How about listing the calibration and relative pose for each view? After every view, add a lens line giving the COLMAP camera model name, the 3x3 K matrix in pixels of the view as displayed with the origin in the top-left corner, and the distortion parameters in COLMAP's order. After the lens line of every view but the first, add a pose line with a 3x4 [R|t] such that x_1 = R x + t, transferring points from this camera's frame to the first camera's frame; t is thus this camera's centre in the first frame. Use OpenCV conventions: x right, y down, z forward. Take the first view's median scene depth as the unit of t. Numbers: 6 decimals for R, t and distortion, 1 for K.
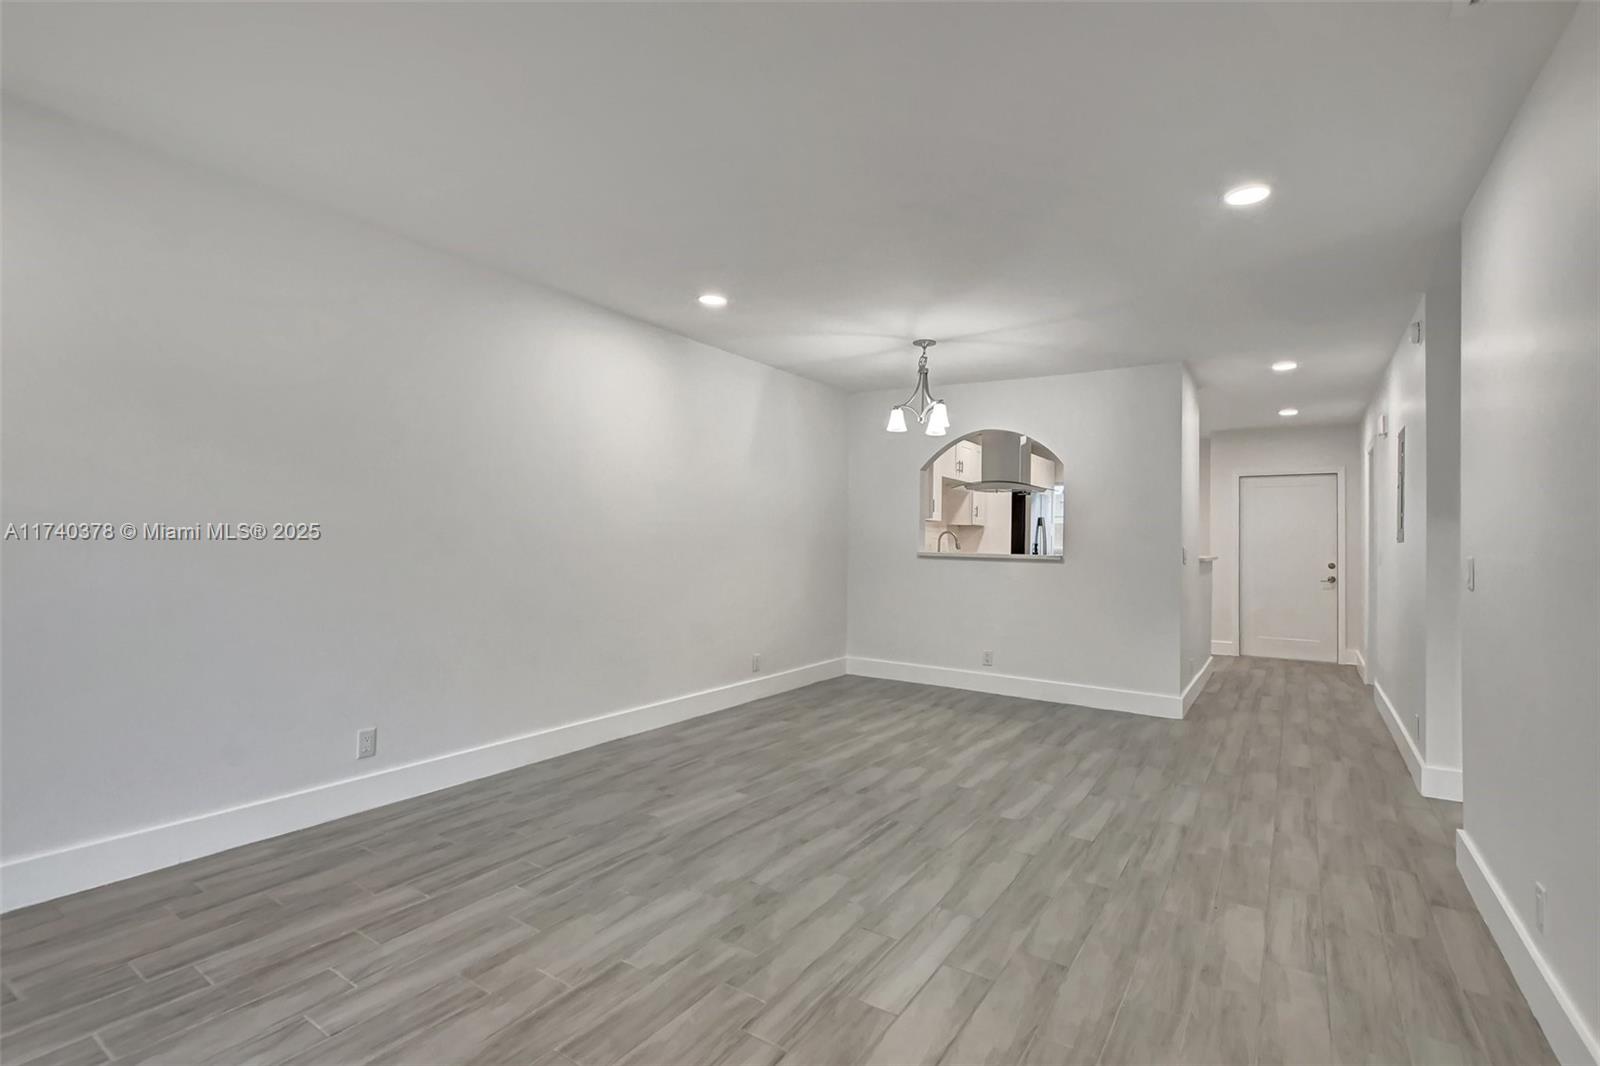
lens RADIAL K [[752.9, 0, 792.3], [0, 752.9, 527.2], [0, 0, 1]] dist [0.000244, -0.000225]
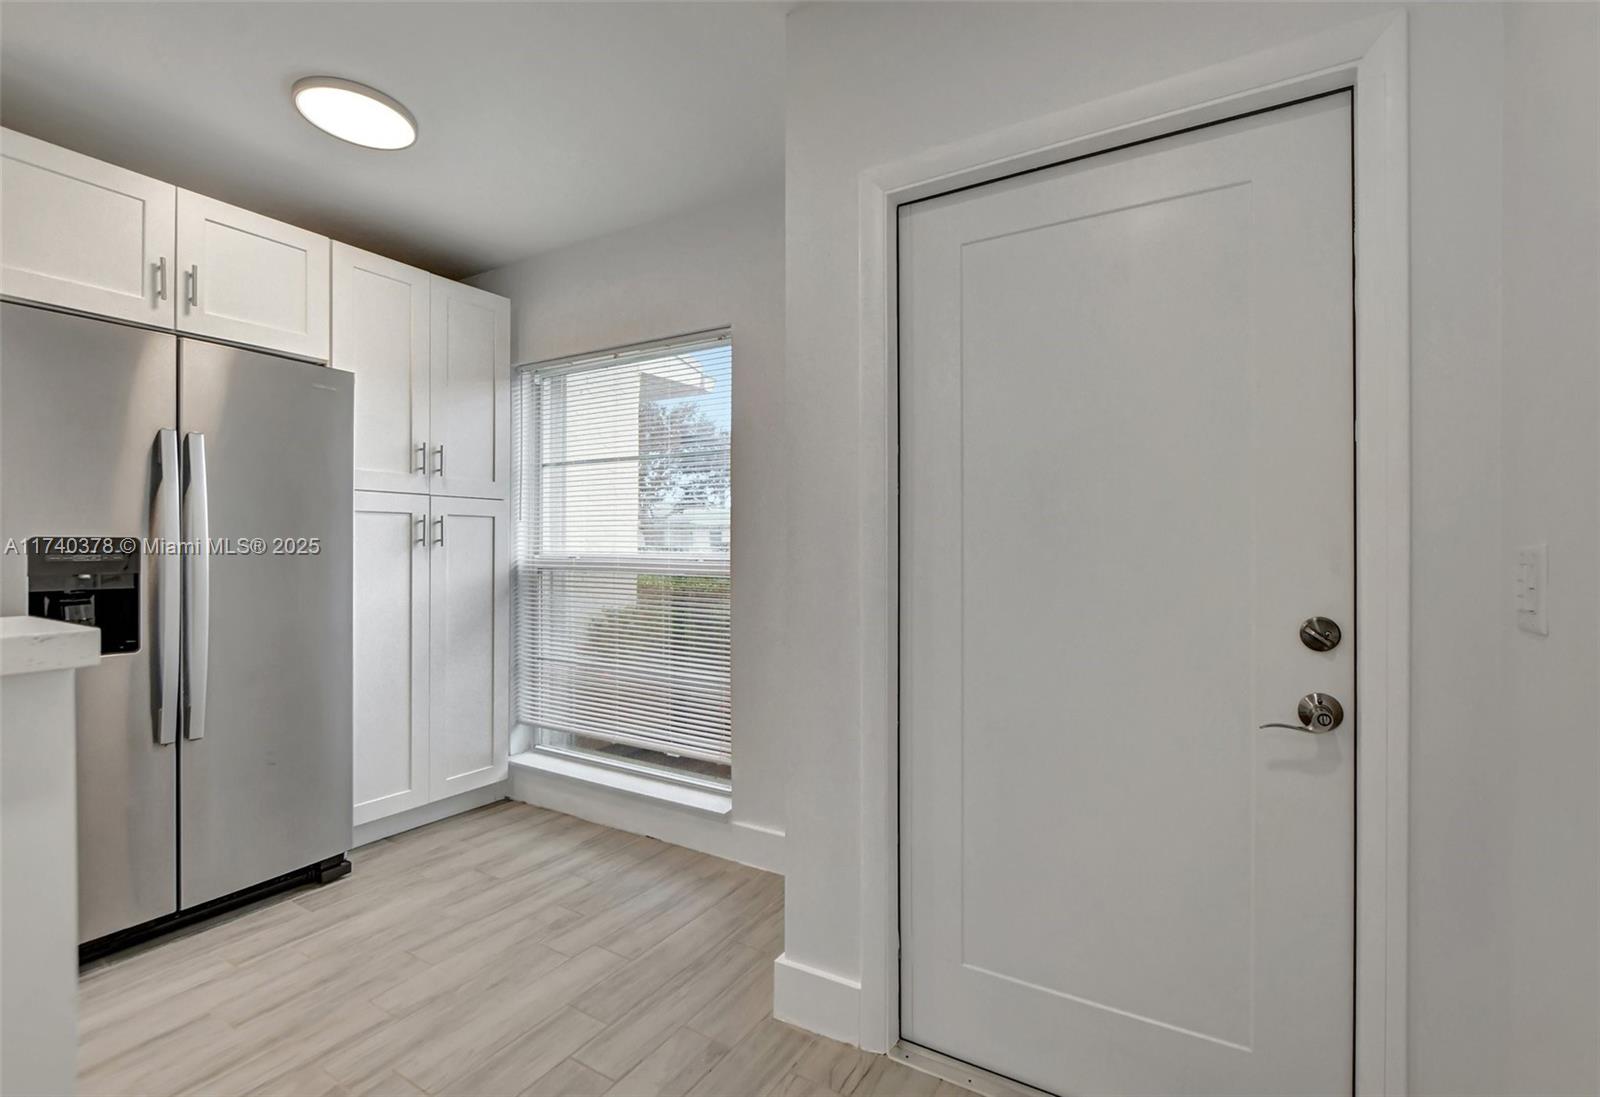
lens RADIAL K [[768.9, 0, 803.8], [0, 768.9, 562.4], [0, 0, 1]] dist [-0.000632, -0.000792]
pose [[0.999761, -0.016381, 0.014492, 1.077483], [0.015887, 0.999310, 0.033569, 0.051162], [-0.015032, -0.033331, 0.999331, 1.495910]]
